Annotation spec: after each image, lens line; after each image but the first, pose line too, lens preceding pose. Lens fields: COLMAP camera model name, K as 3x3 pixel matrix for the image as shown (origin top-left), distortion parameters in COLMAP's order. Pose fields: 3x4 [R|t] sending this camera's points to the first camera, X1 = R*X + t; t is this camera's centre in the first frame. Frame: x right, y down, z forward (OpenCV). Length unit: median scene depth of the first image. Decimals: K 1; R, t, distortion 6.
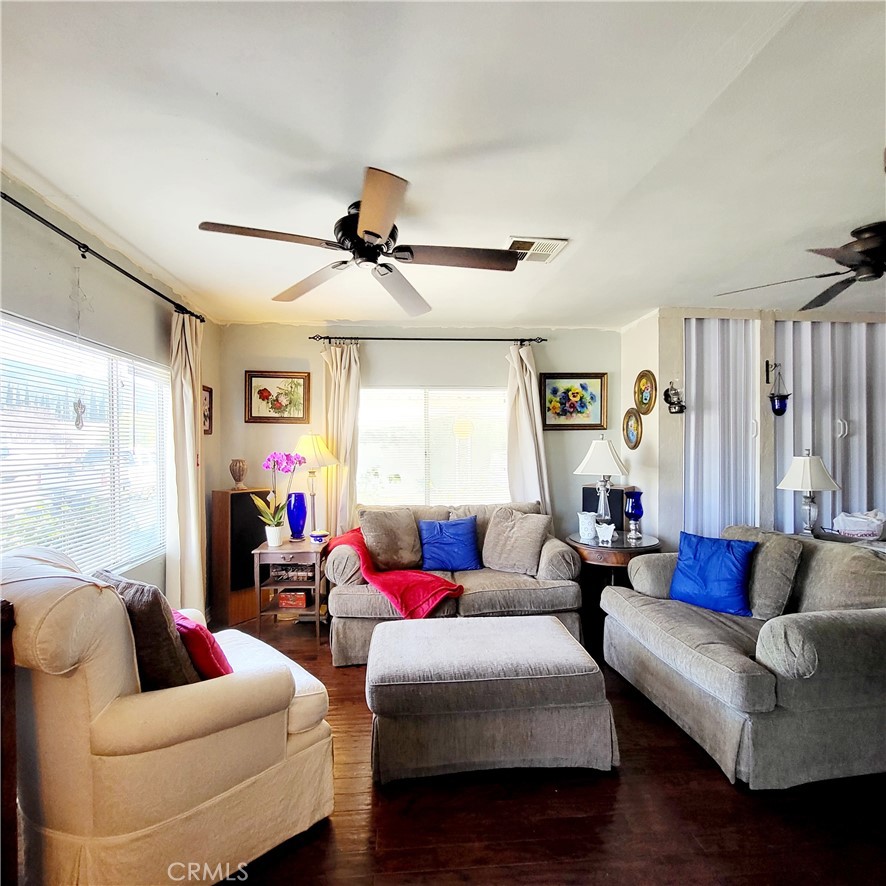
lens RADIAL K [[465.0, 0, 437.0], [0, 465.0, 447.5], [0, 0, 1]] dist [0.001887, -0.000384]
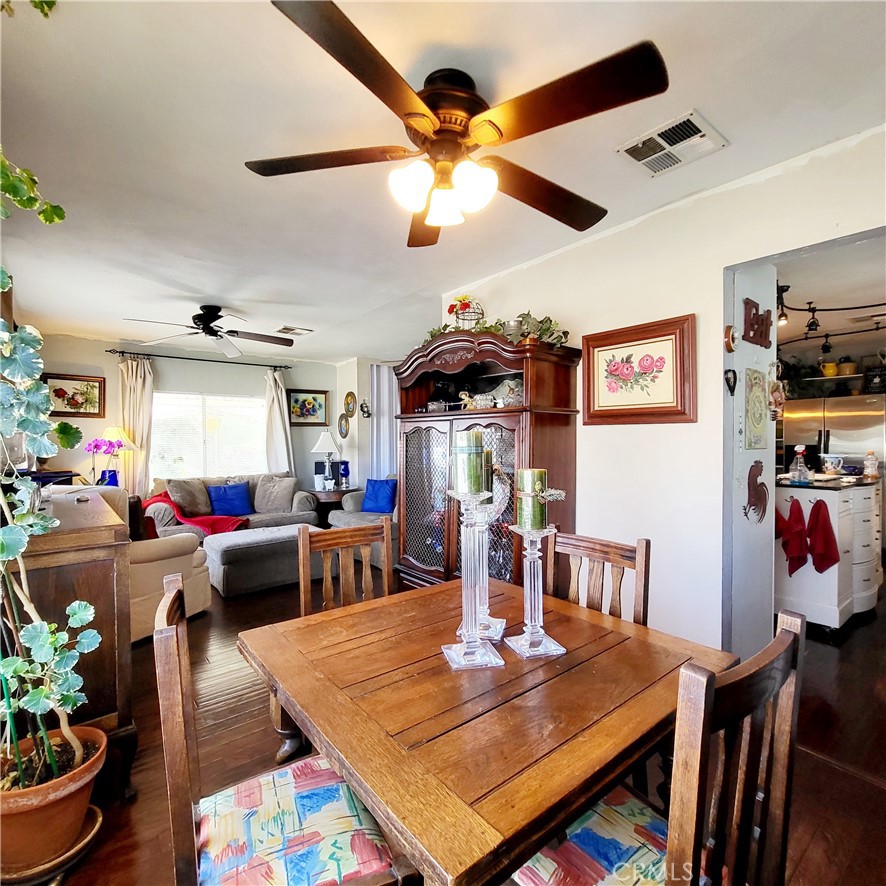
lens RADIAL K [[465.0, 0, 437.0], [0, 465.0, 447.5], [0, 0, 1]] dist [0.001887, -0.000384]
pose [[0.828395, -0.011731, 0.560022, -0.252957], [0.005286, 0.999900, 0.013127, 0.018844], [-0.560119, -0.007914, 0.828374, -0.607543]]
